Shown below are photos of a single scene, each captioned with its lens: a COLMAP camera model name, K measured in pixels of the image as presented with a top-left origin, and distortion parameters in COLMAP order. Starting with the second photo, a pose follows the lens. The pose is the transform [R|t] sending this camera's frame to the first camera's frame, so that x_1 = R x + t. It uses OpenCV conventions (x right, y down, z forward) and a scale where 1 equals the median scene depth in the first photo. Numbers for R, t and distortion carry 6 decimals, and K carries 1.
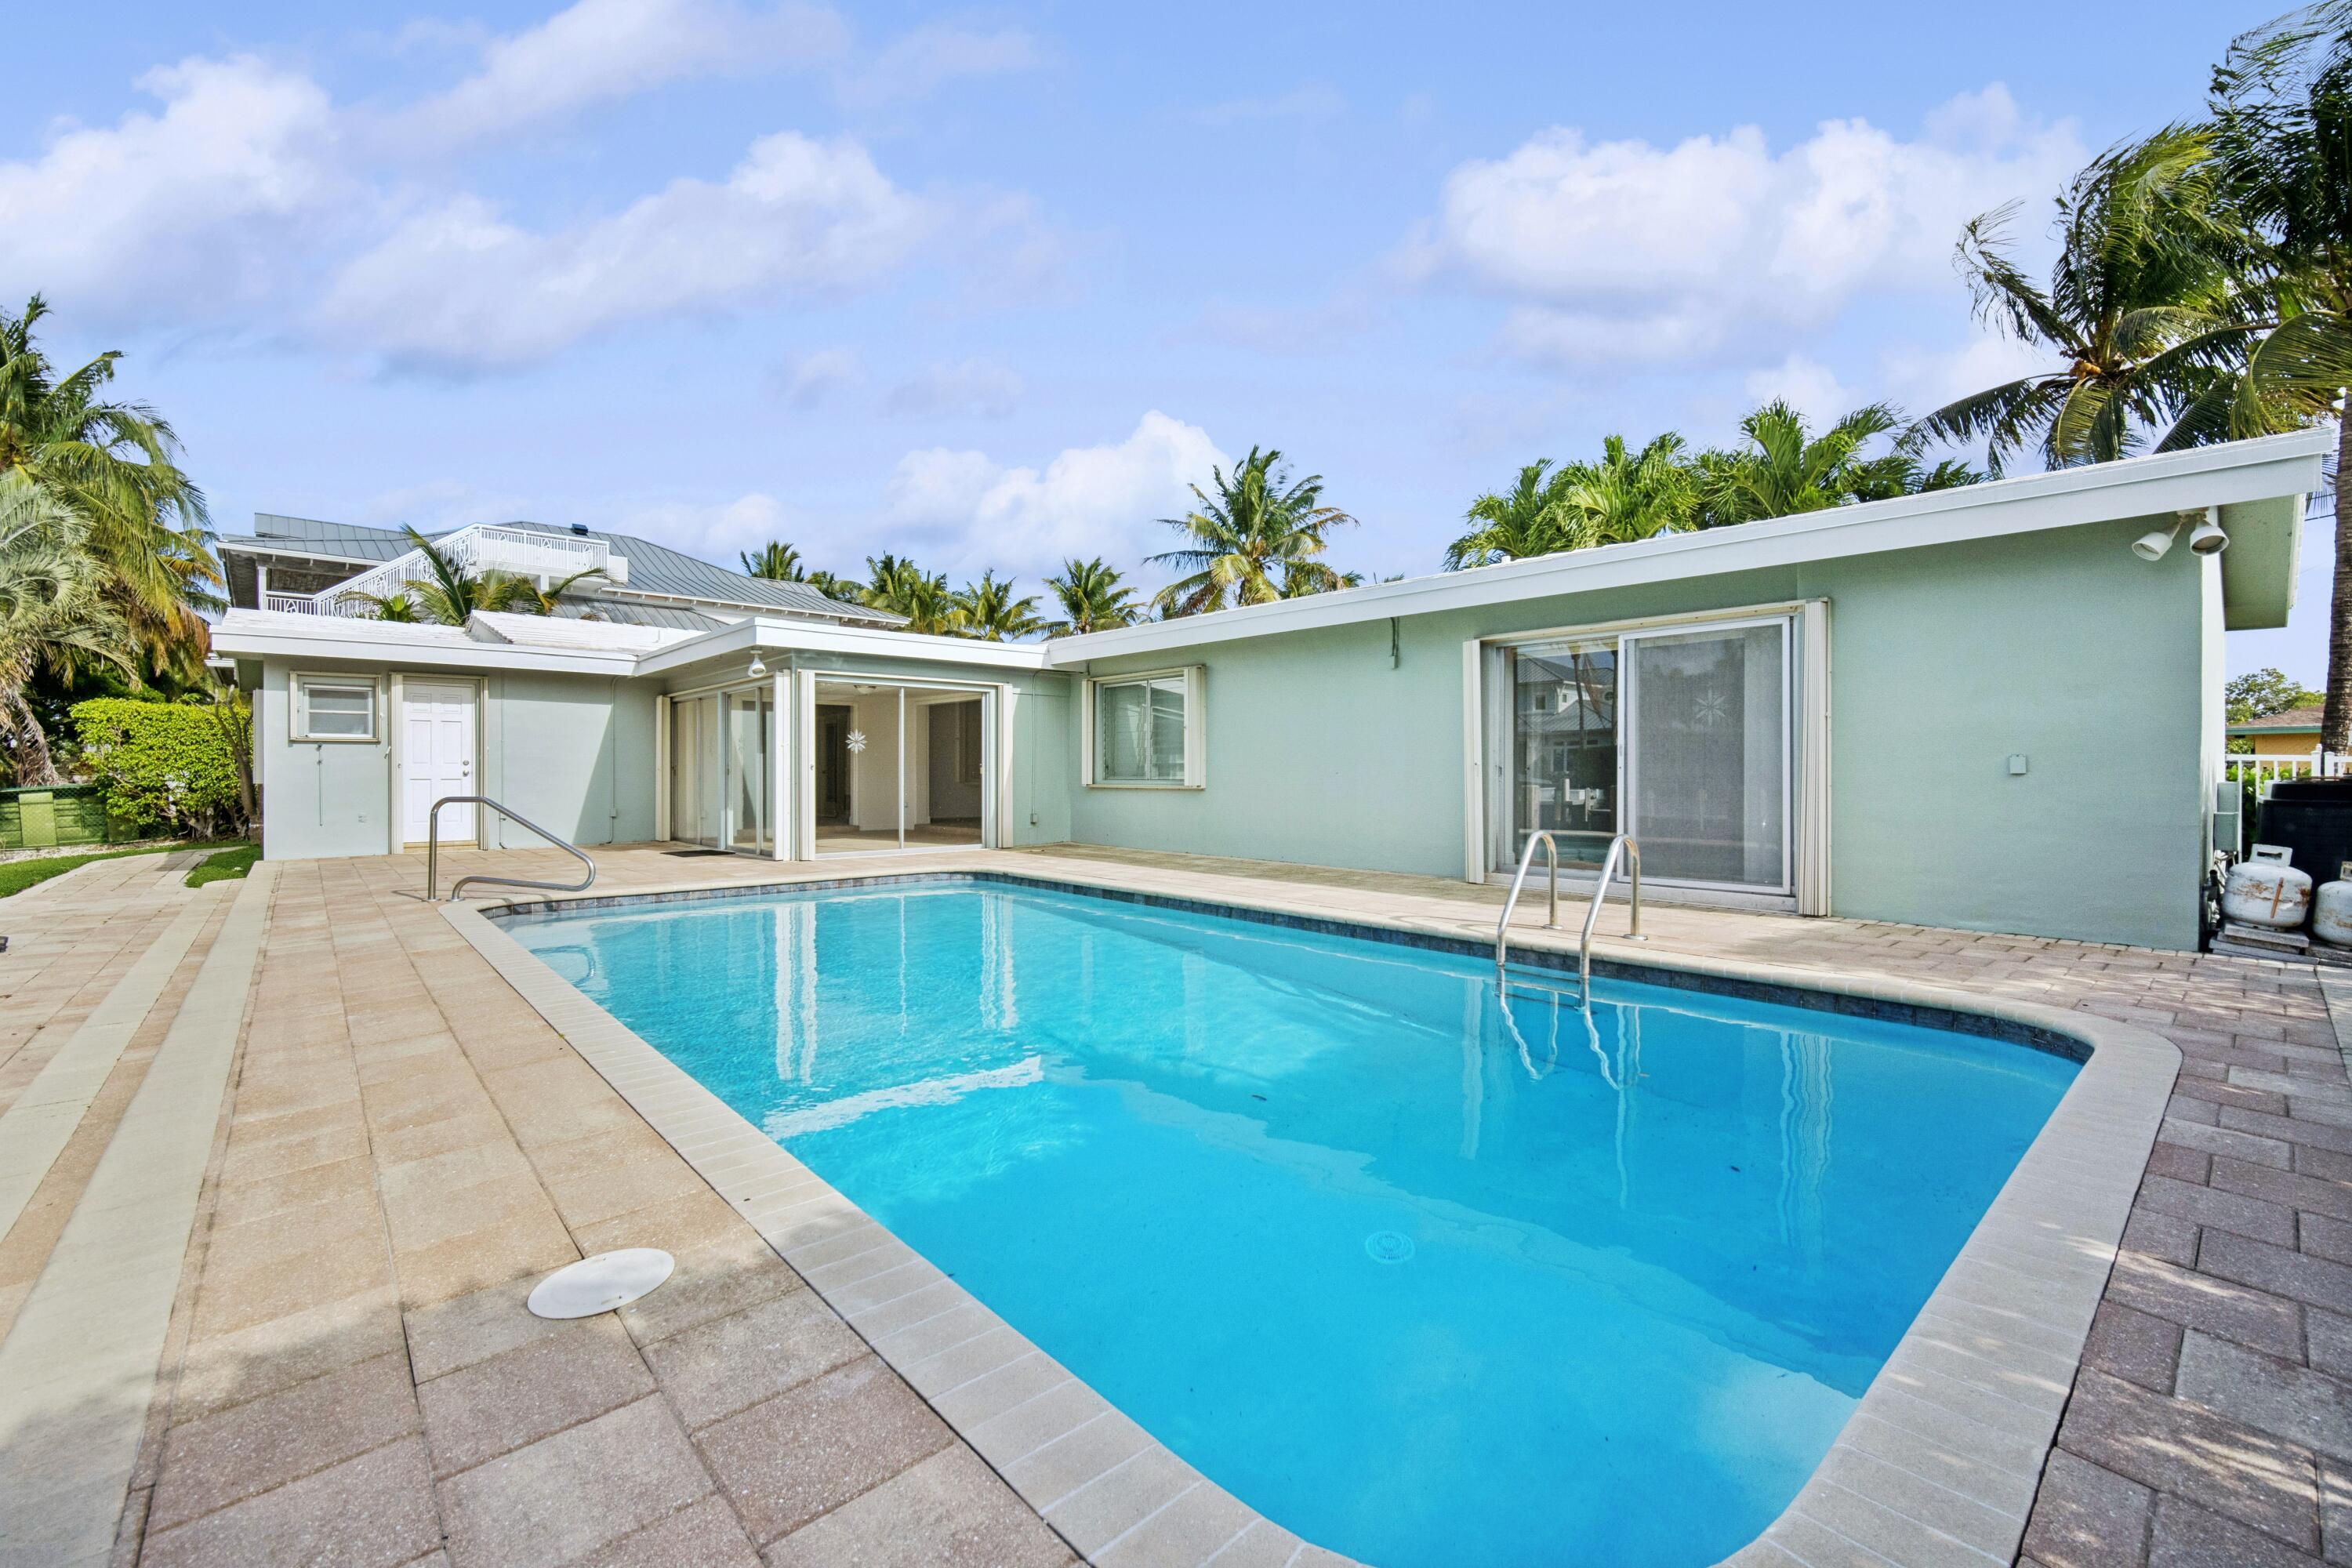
lens RADIAL K [[989.7, 0, 1174.1], [0, 989.7, 765.9], [0, 0, 1]] dist [0.001487, -0.000215]
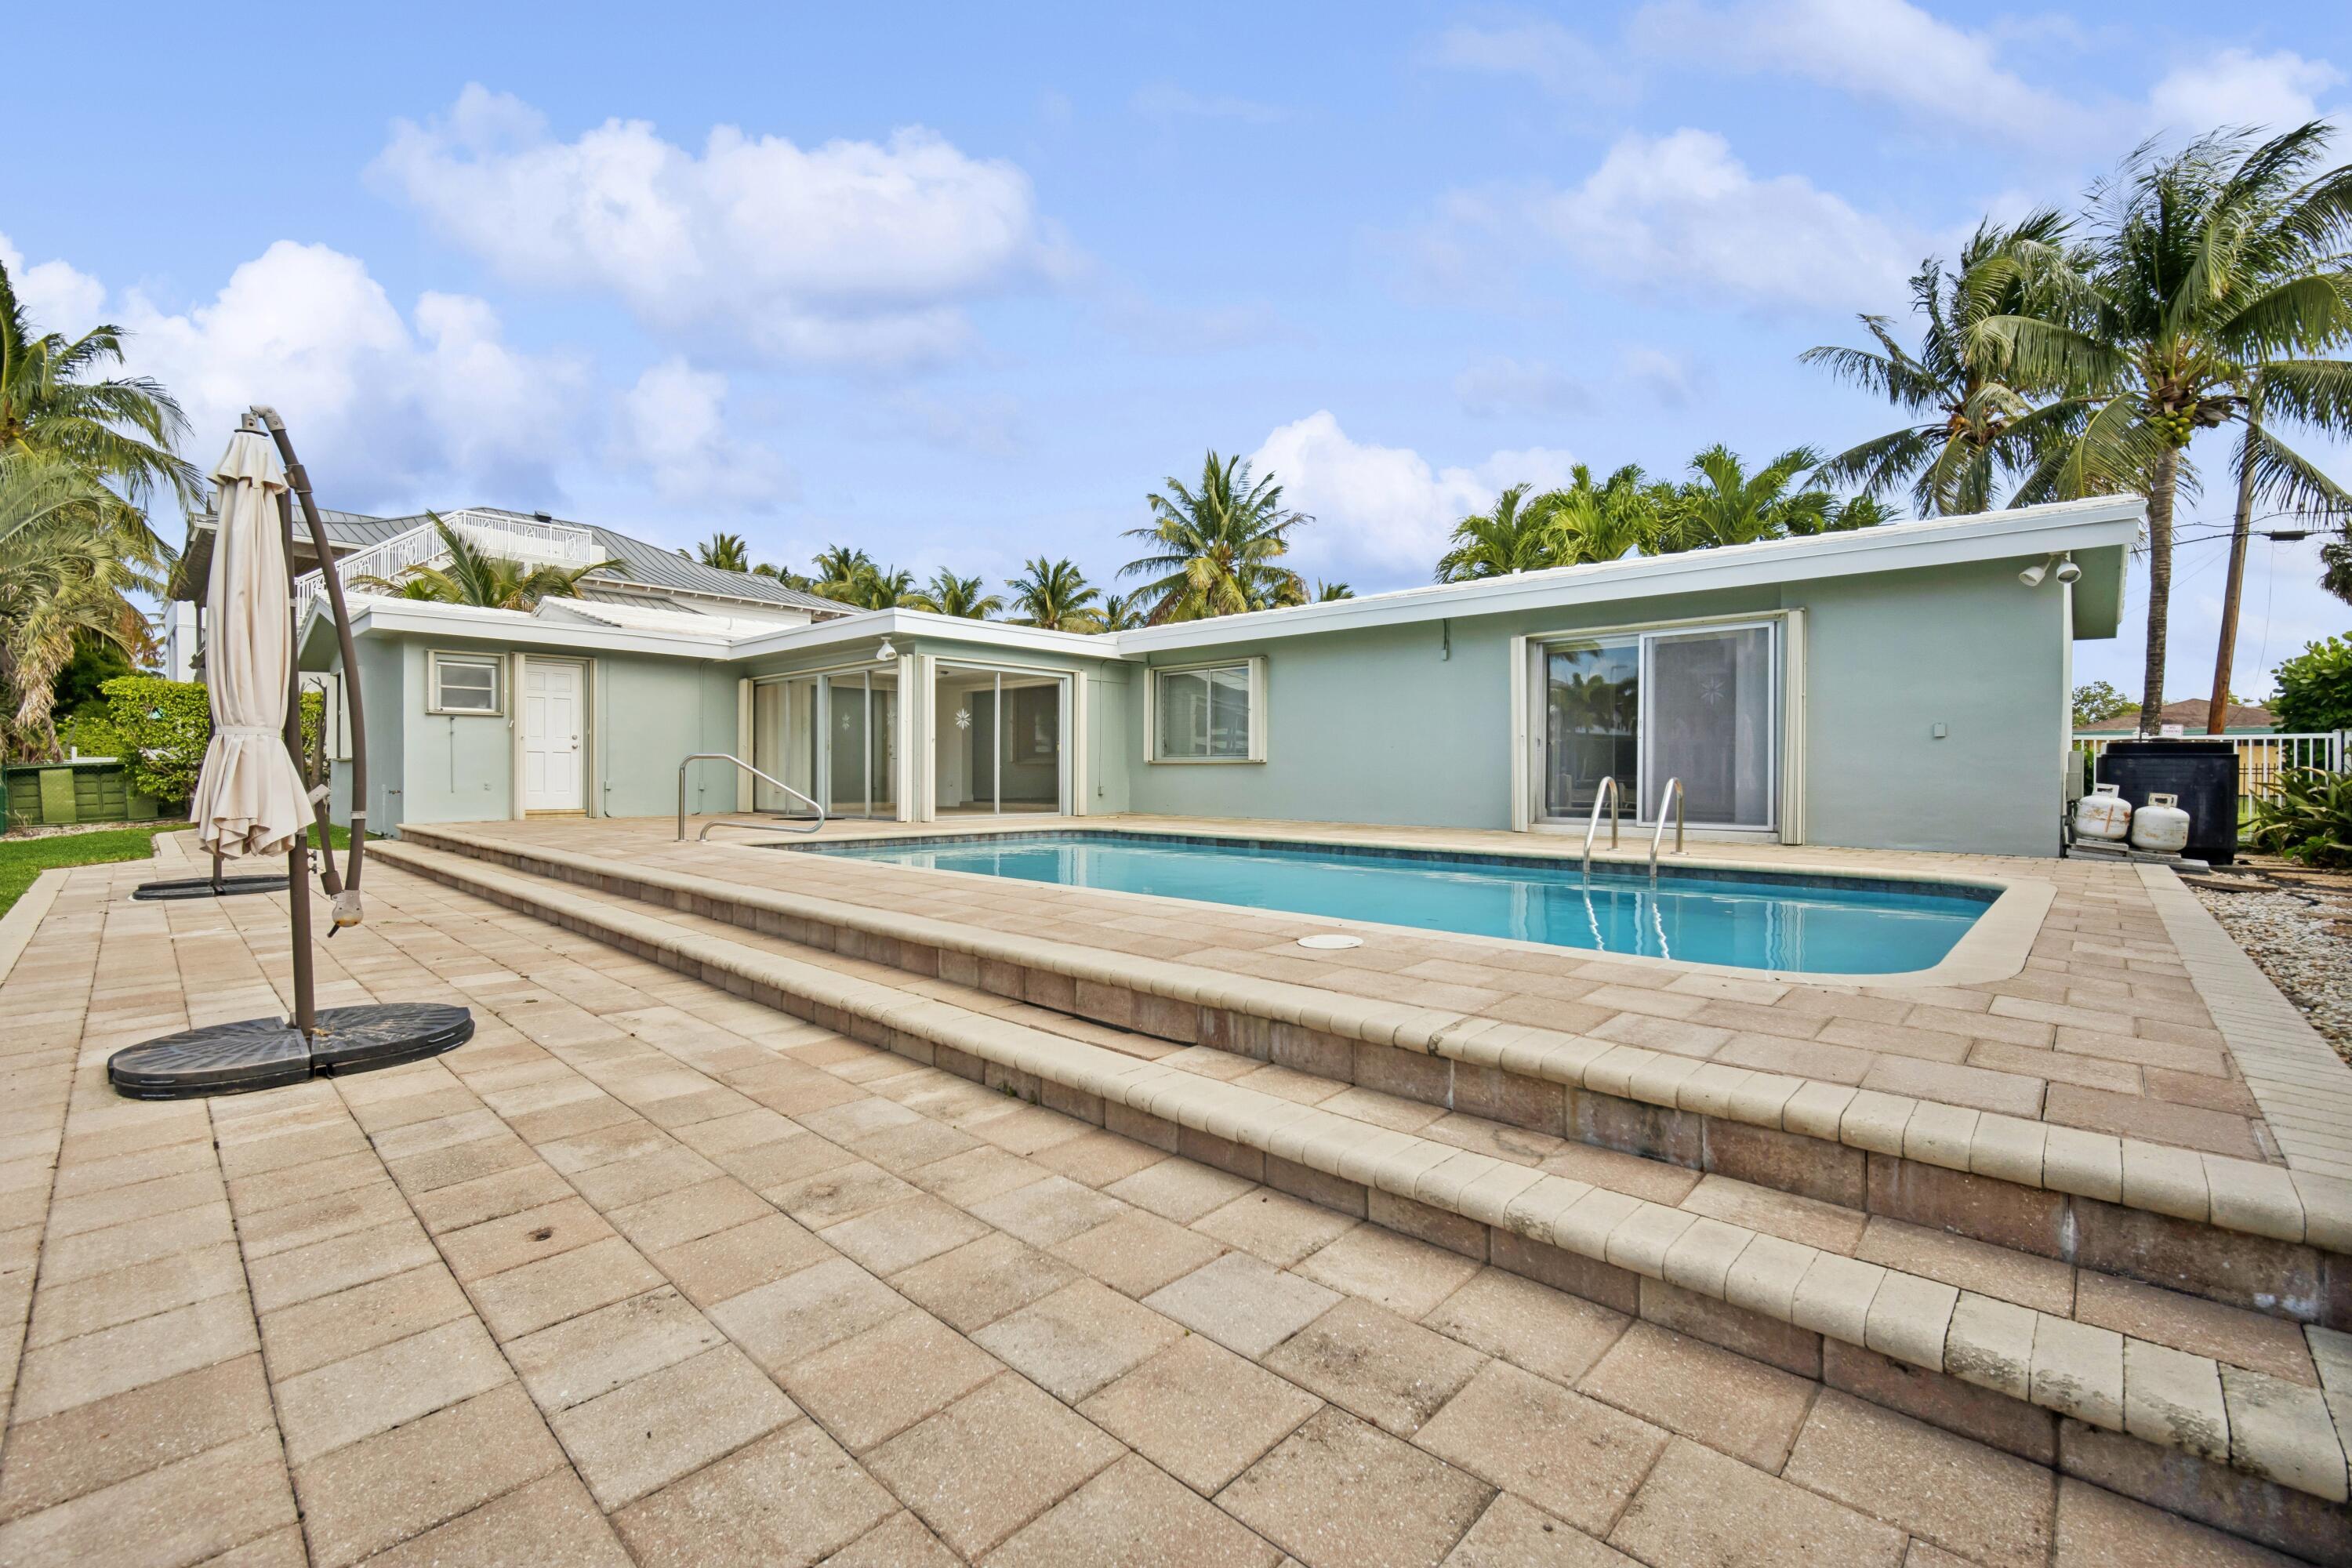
lens RADIAL K [[1000.1, 0, 1169.7], [0, 1000.1, 767.0], [0, 0, 1]] dist [-0.001487, -0.000032]
pose [[0.996302, 0.006896, 0.085639, -0.161001], [-0.006613, 0.999972, -0.003592, 0.029136], [-0.085661, 0.003012, 0.996320, -0.142399]]
